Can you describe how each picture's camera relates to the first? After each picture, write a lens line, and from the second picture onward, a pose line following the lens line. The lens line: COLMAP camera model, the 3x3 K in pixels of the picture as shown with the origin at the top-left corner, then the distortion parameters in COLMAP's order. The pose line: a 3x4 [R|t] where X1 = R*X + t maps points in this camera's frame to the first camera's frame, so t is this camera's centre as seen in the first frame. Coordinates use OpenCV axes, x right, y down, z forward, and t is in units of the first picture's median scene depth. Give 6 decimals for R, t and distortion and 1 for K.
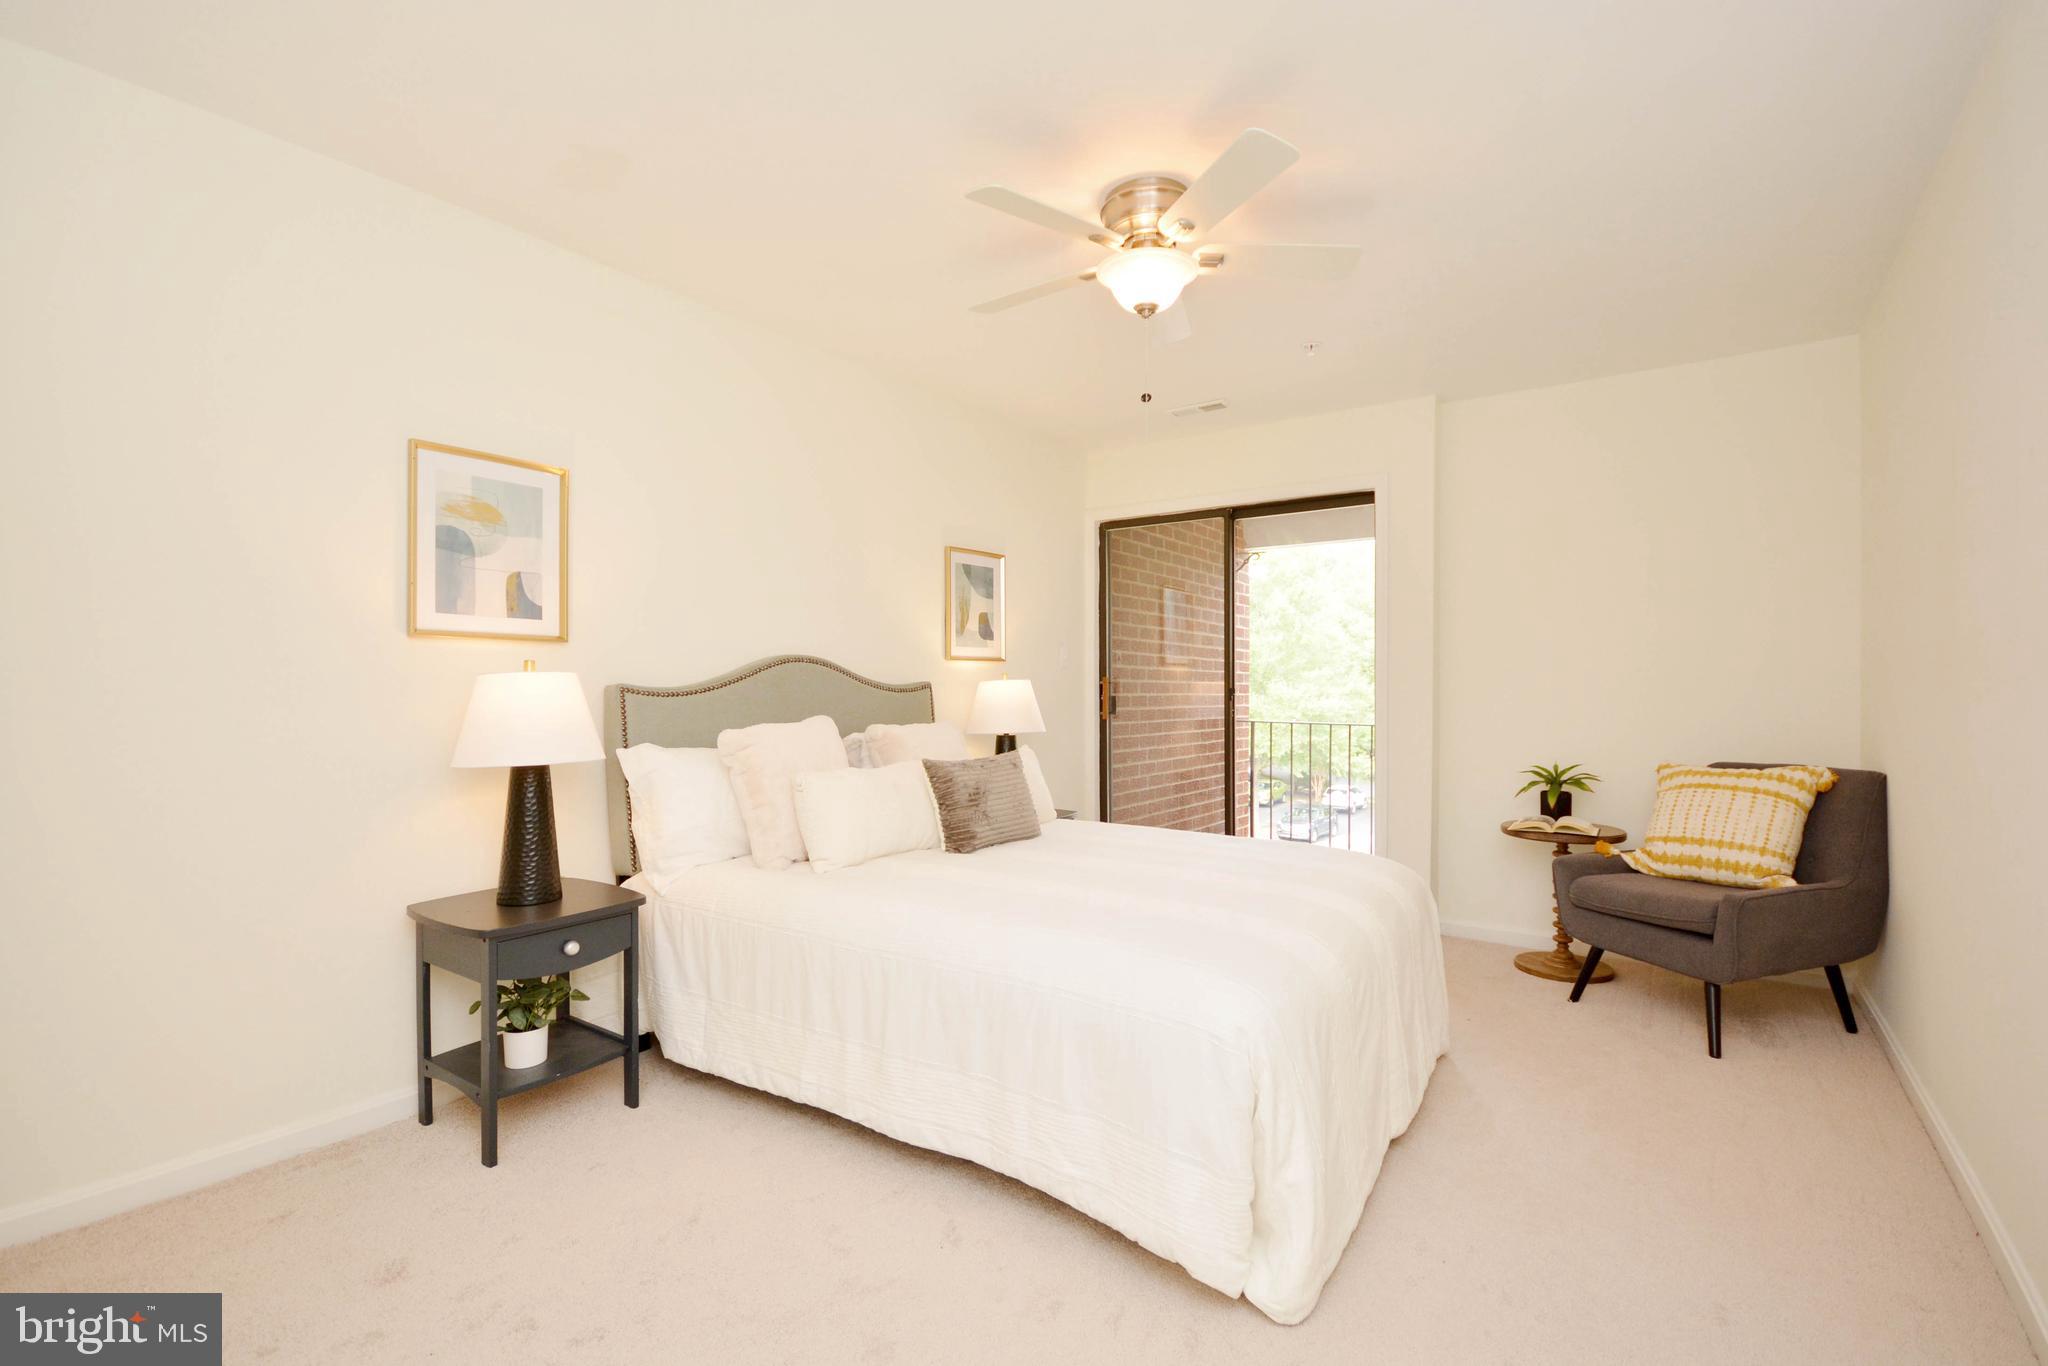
lens RADIAL K [[937.7, 0, 1037.4], [0, 937.7, 686.5], [0, 0, 1]] dist [0.001269, 0.000389]
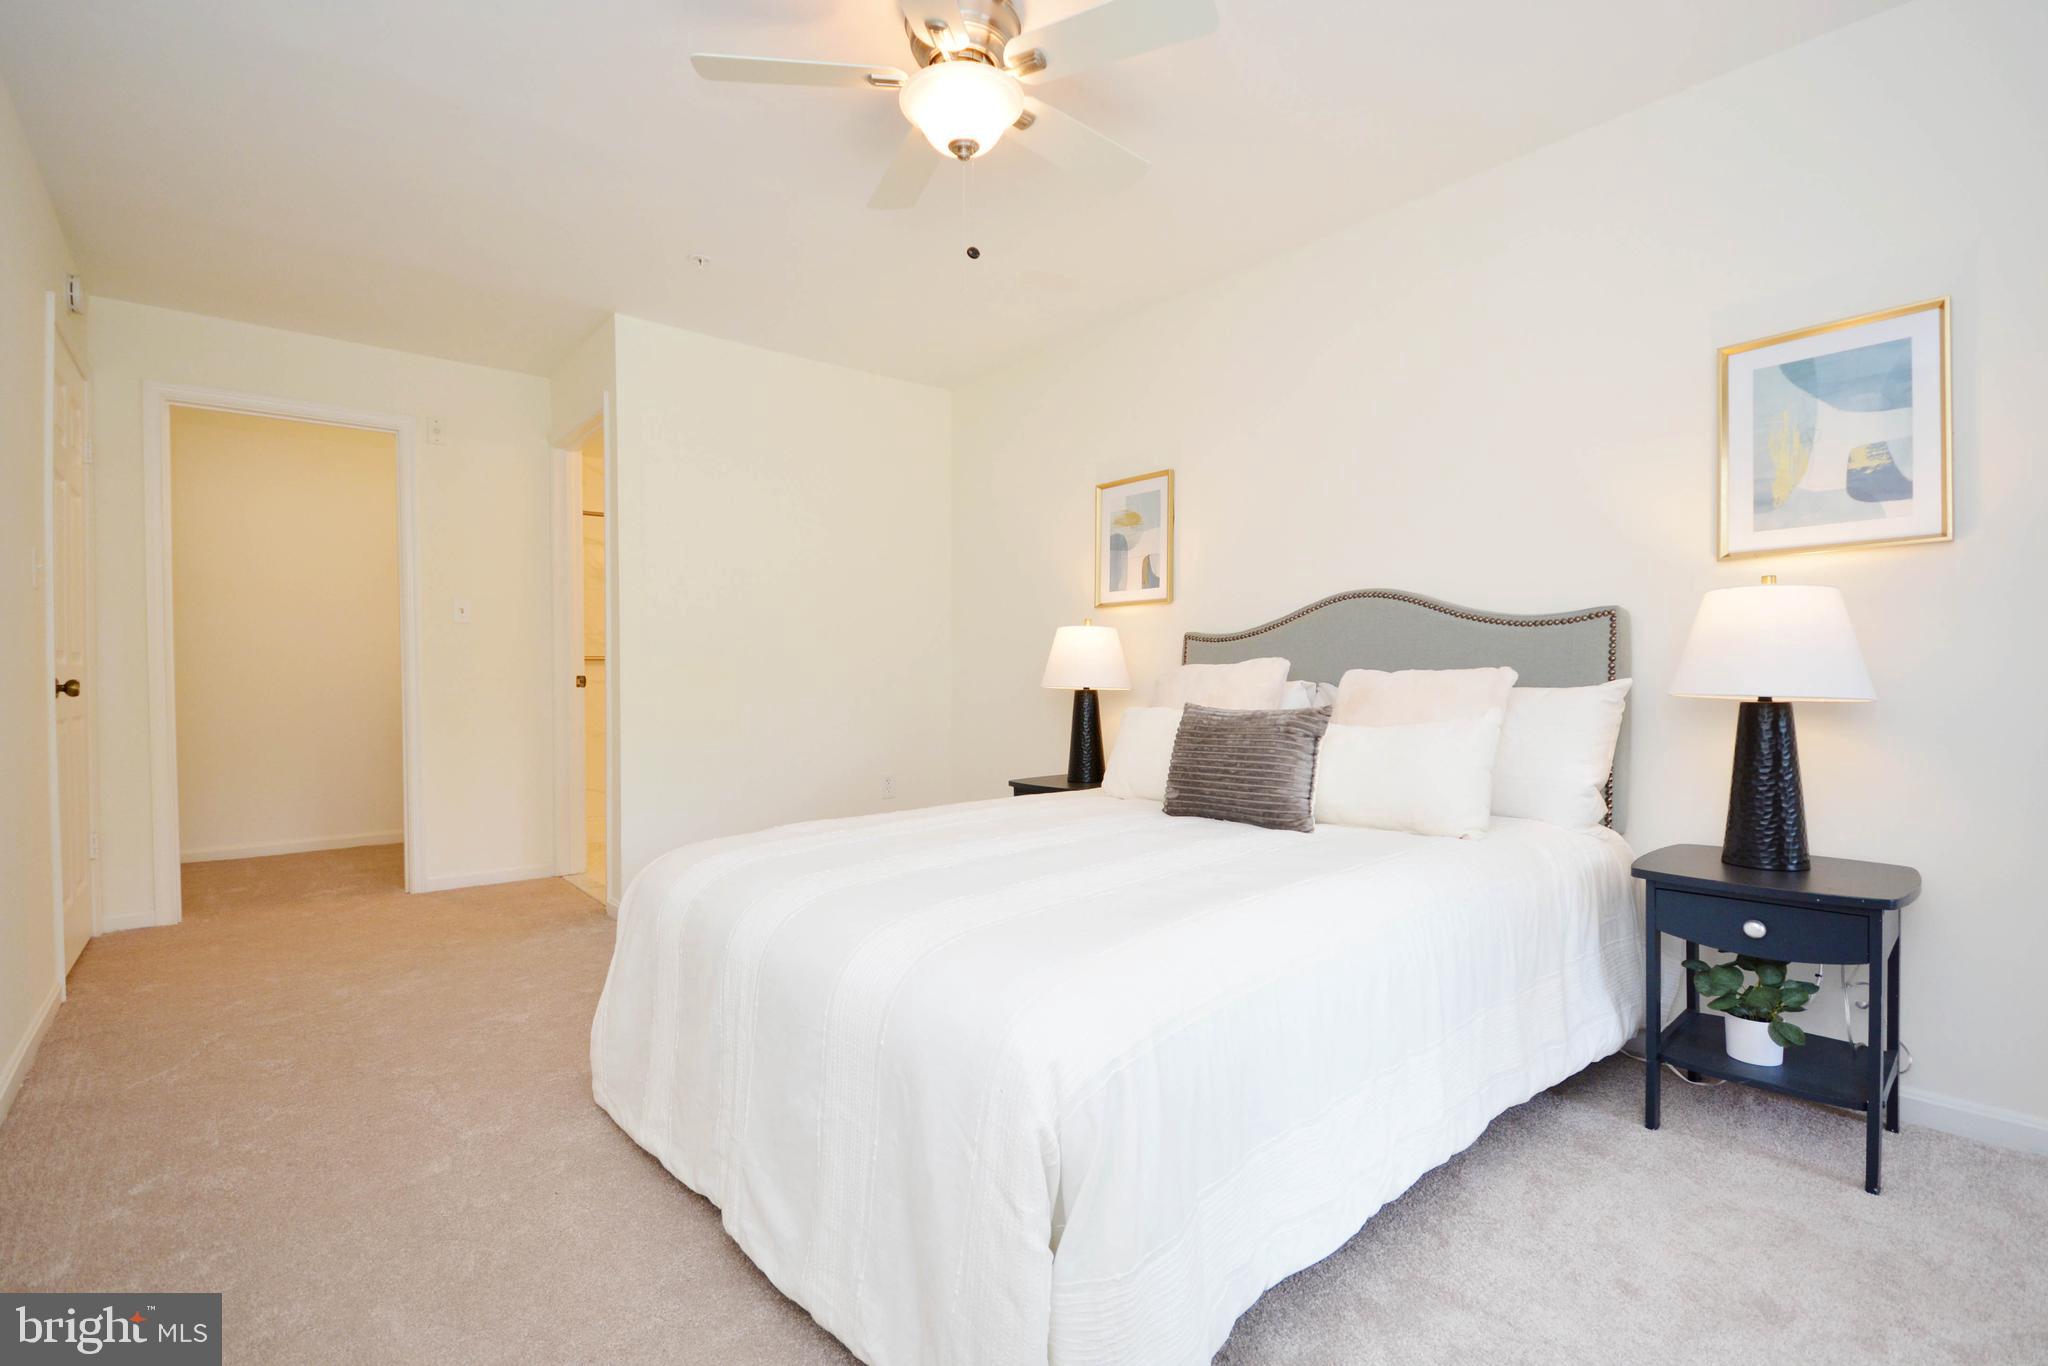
lens RADIAL K [[937.7, 0, 1037.4], [0, 937.7, 686.5], [0, 0, 1]] dist [0.001269, 0.000389]
pose [[-0.238218, 0.050480, -0.969899, 0.837552], [0.045173, 0.998143, 0.040854, 0.009138], [0.970161, -0.034081, -0.240056, 1.142515]]
